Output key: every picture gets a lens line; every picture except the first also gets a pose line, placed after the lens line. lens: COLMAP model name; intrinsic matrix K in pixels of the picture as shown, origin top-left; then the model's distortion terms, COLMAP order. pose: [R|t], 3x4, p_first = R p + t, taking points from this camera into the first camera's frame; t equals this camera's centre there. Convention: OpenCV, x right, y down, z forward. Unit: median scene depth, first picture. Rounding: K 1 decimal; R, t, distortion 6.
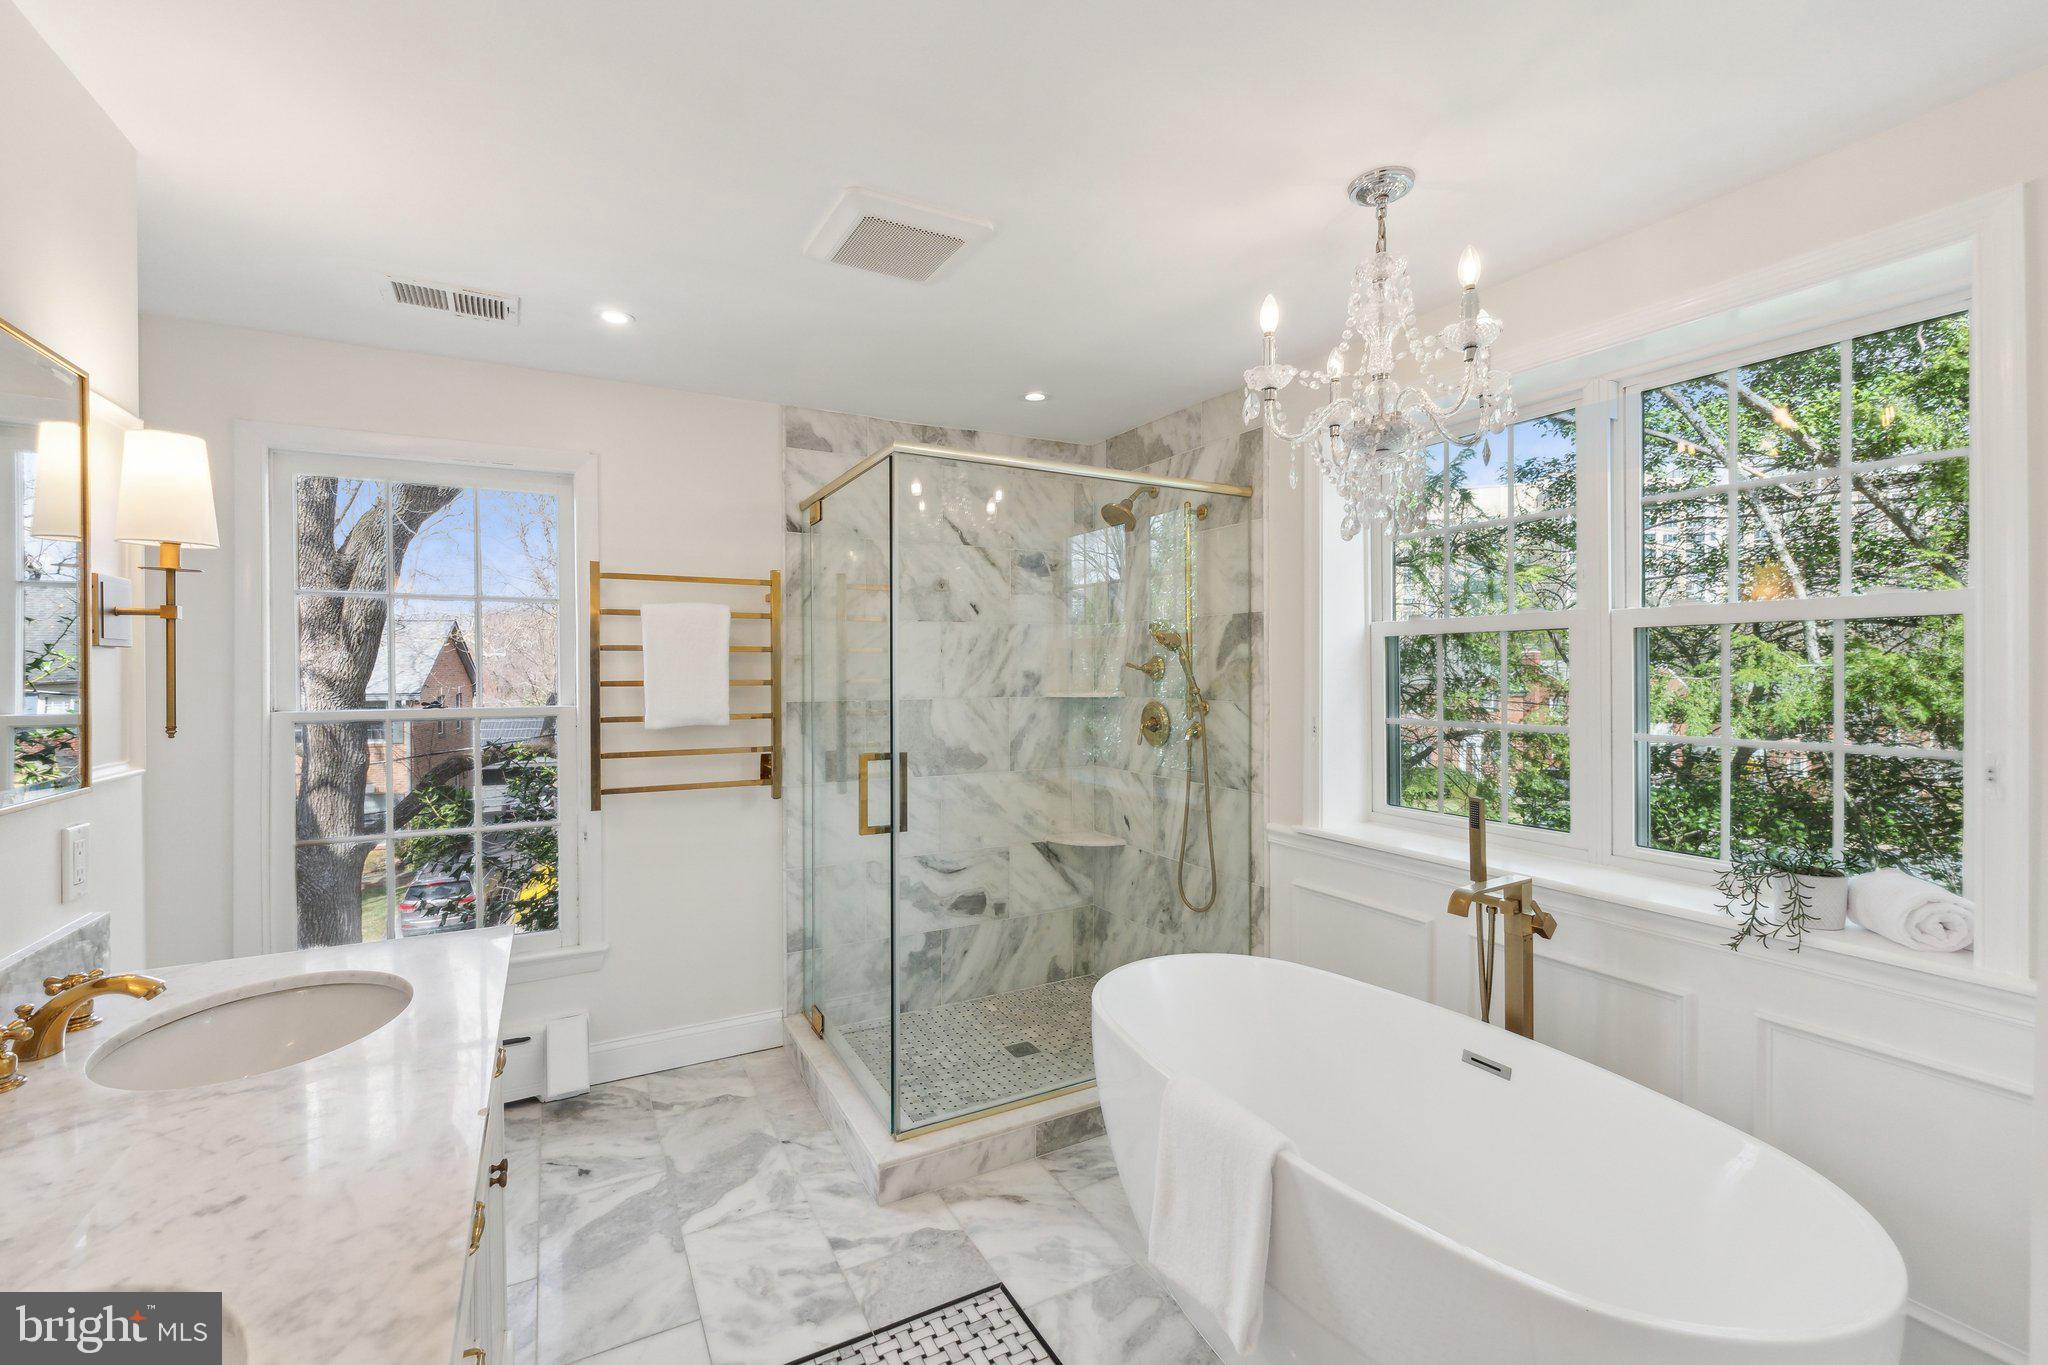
lens RADIAL K [[864.8, 0, 1027.0], [0, 864.8, 676.7], [0, 0, 1]] dist [-0.009740, 0.000673]
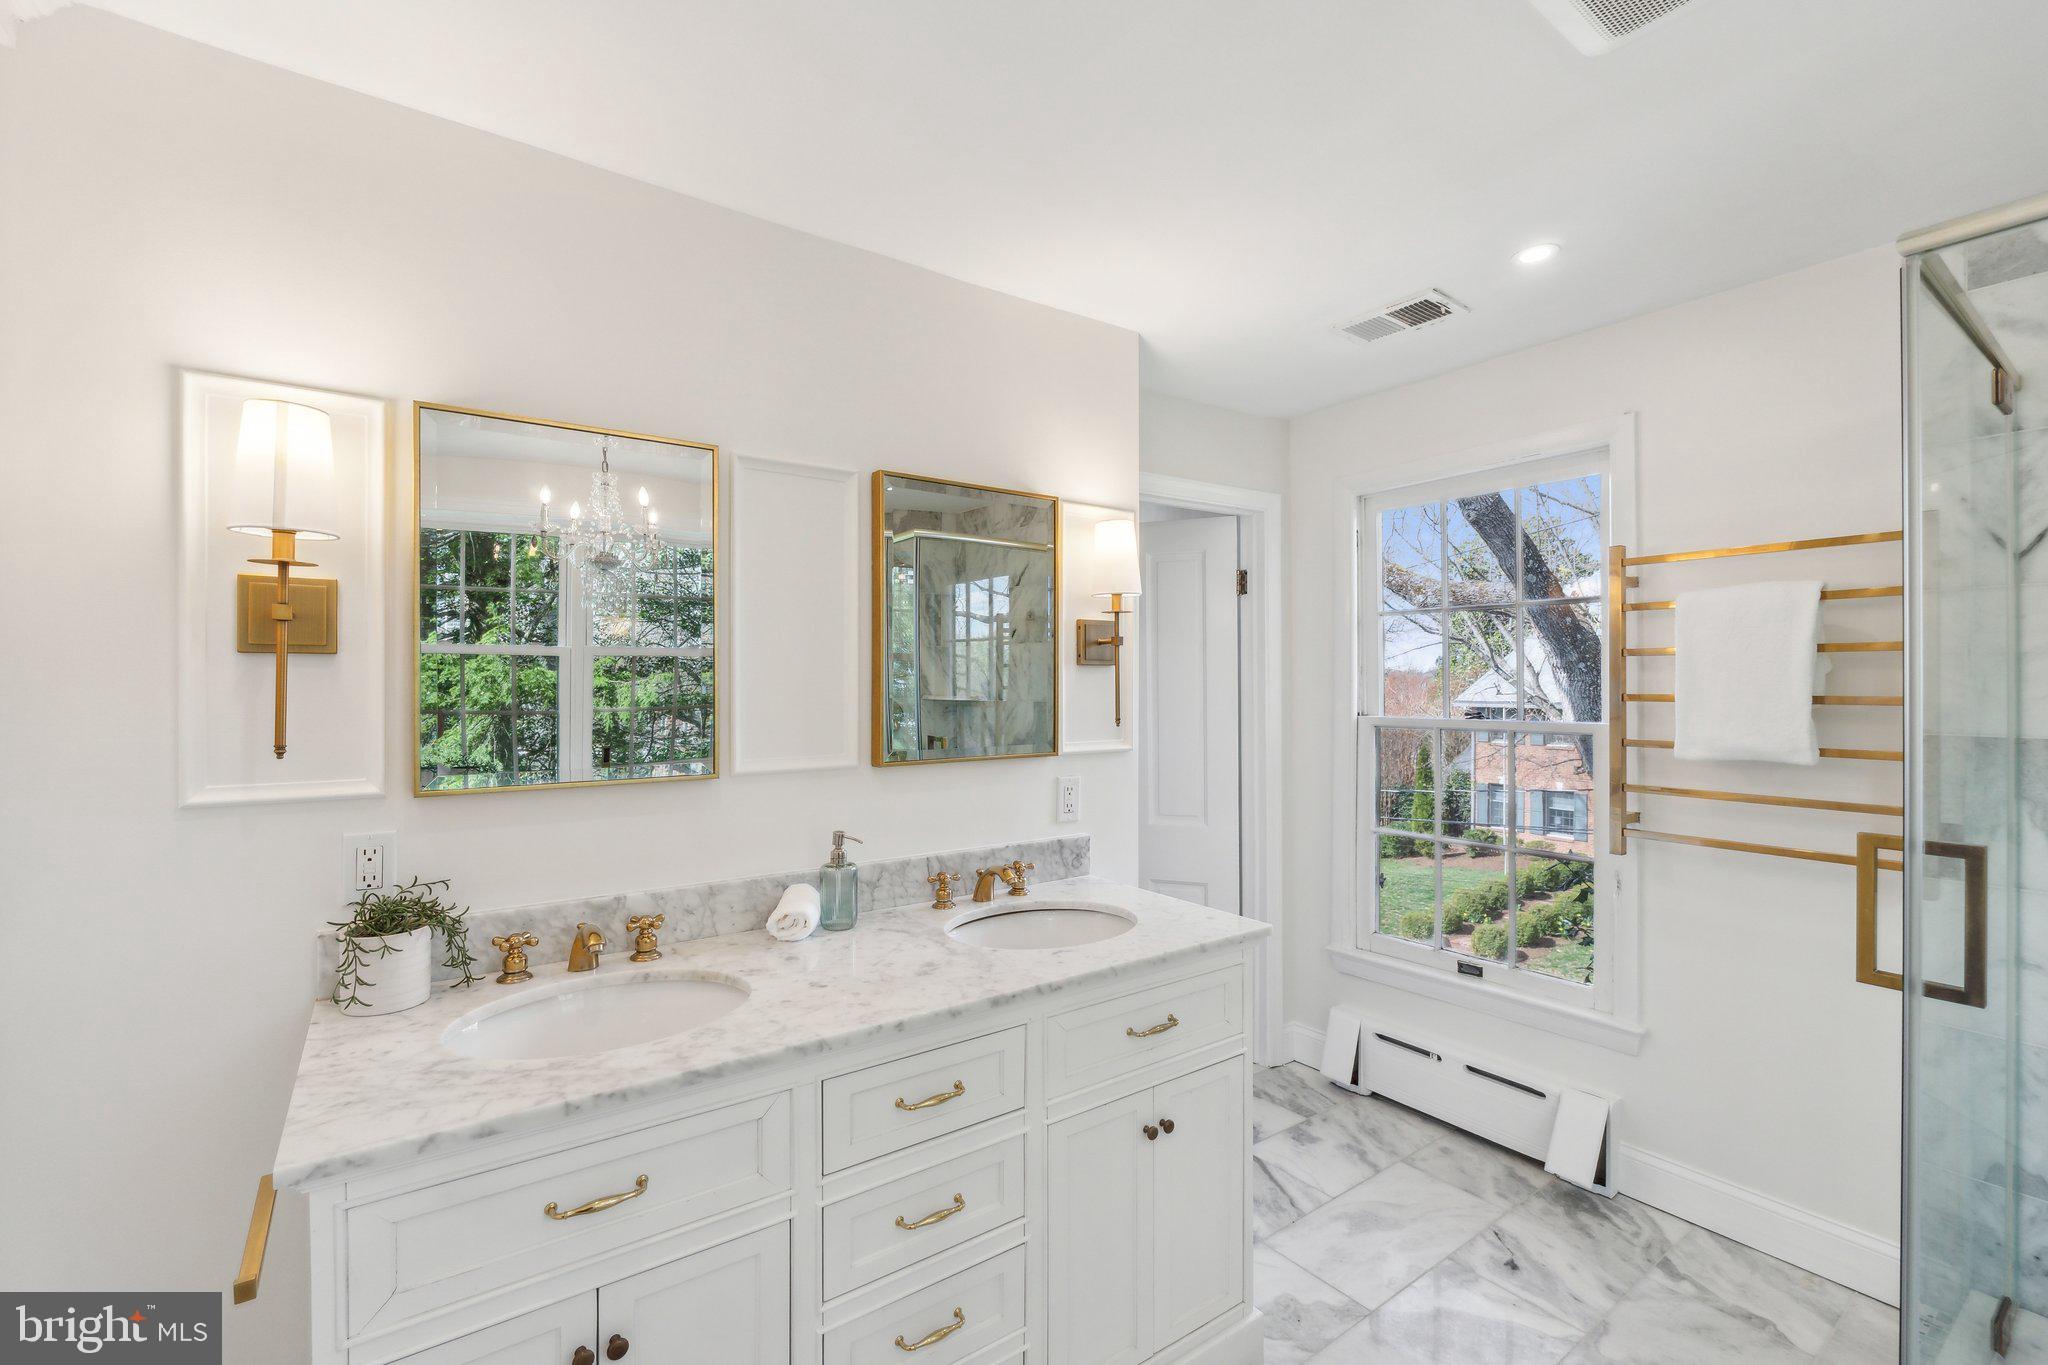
lens RADIAL K [[864.8, 0, 987.9], [0, 864.8, 684.6], [0, 0, 1]] dist [-0.009740, 0.000673]
pose [[0.100300, -0.000168, -0.994957, 0.248331], [-0.006786, 0.999977, -0.000853, 0.000803], [0.994934, 0.006837, 0.100297, 0.339220]]
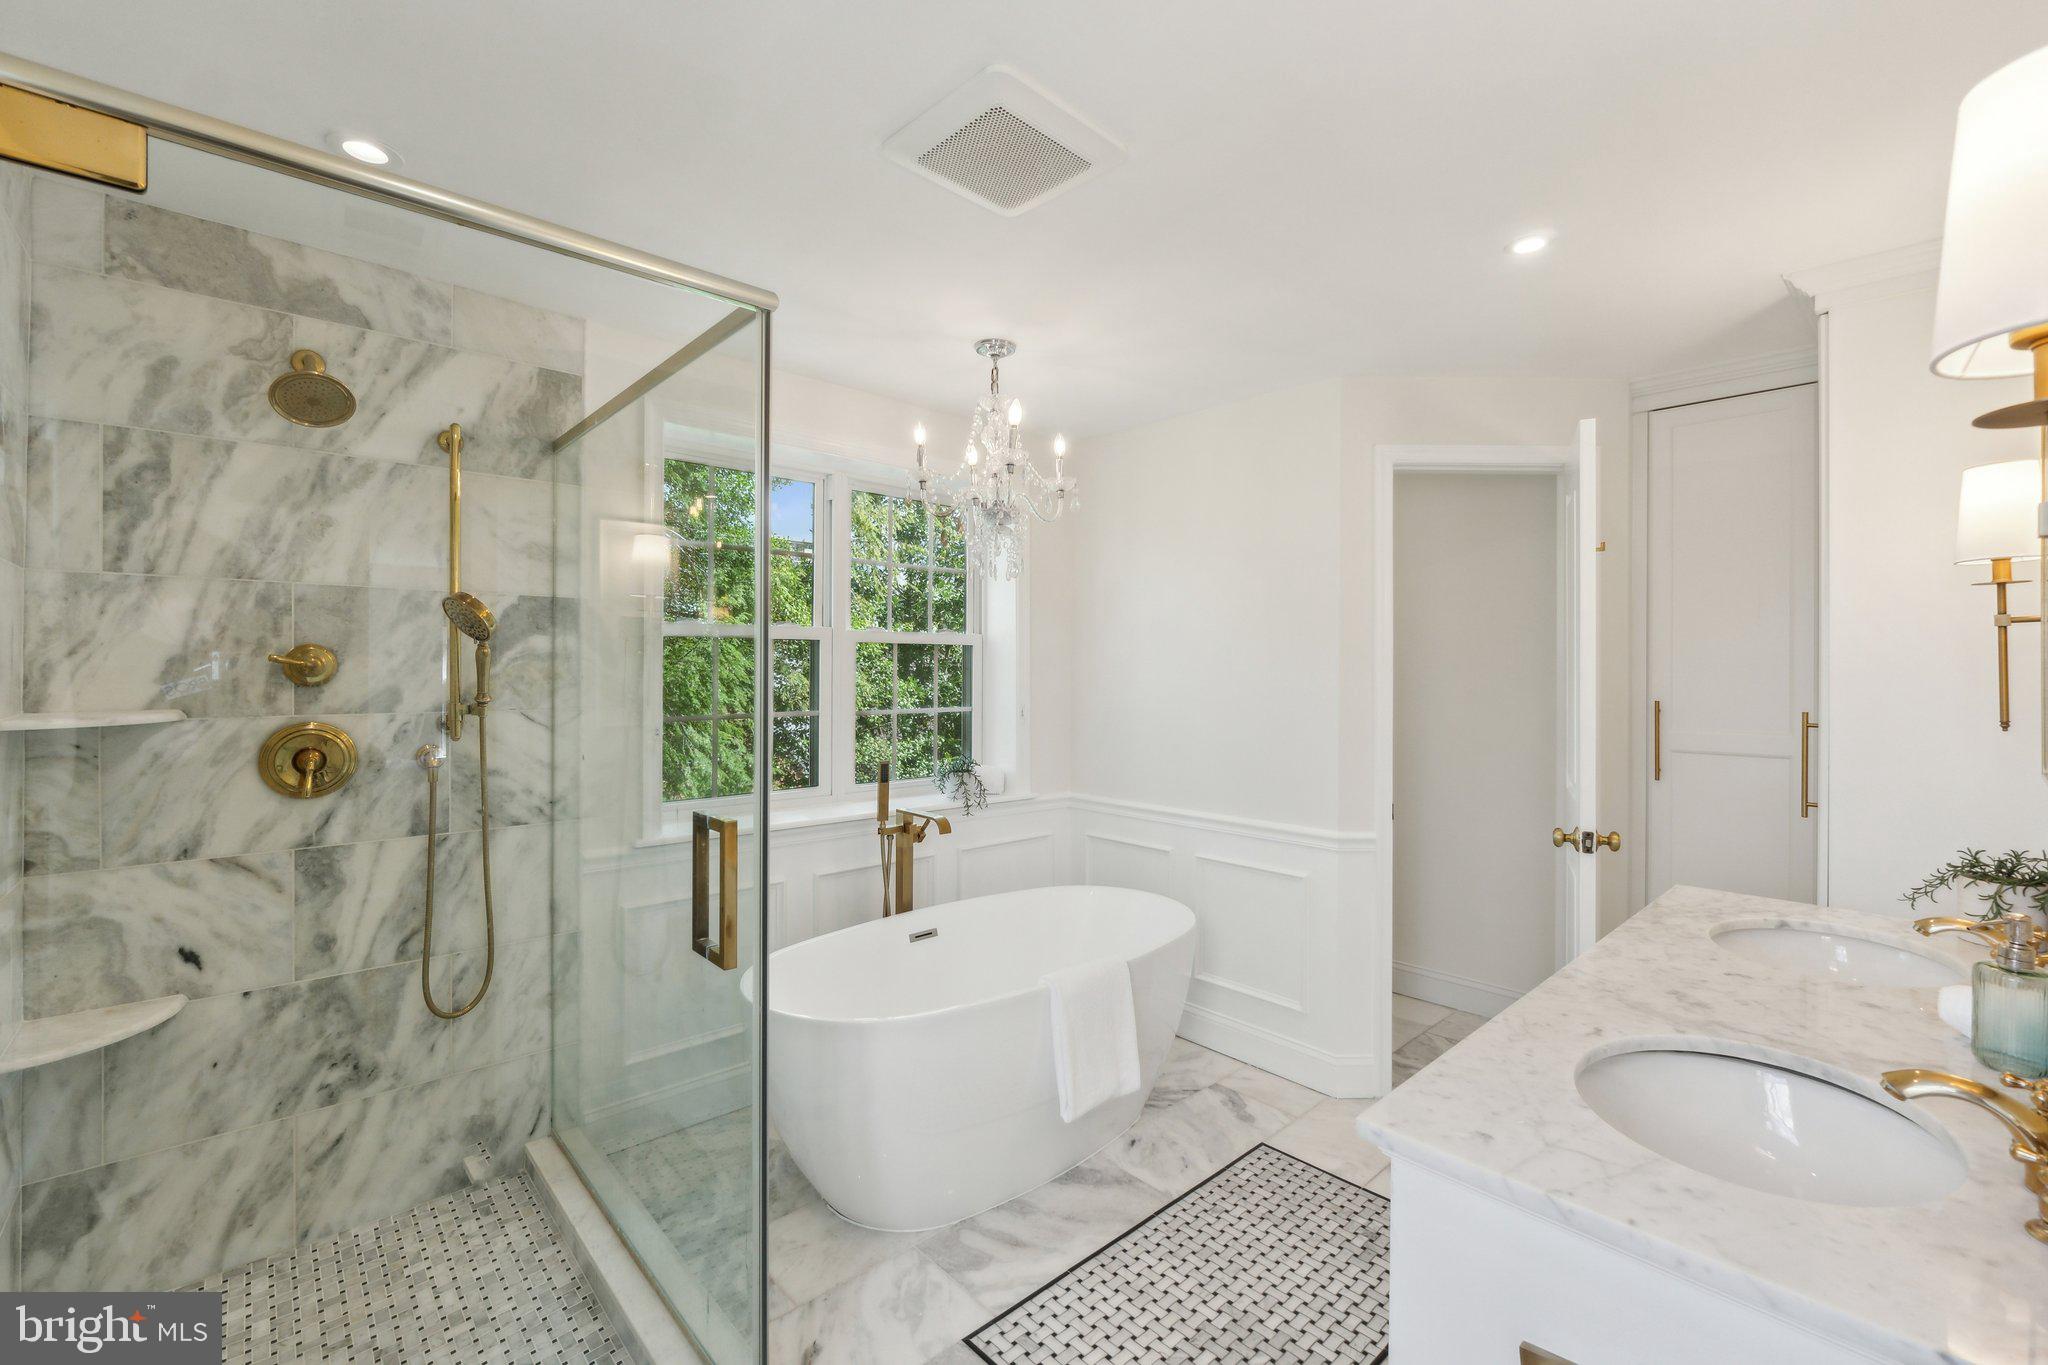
lens RADIAL K [[864.8, 0, 1032.0], [0, 864.8, 669.5], [0, 0, 1]] dist [-0.009740, 0.000673]
pose [[-0.244179, 0.002476, 0.969727, -0.672315], [0.005658, 0.999983, -0.001129, -0.004226], [-0.969714, 0.005211, -0.244189, 0.825682]]
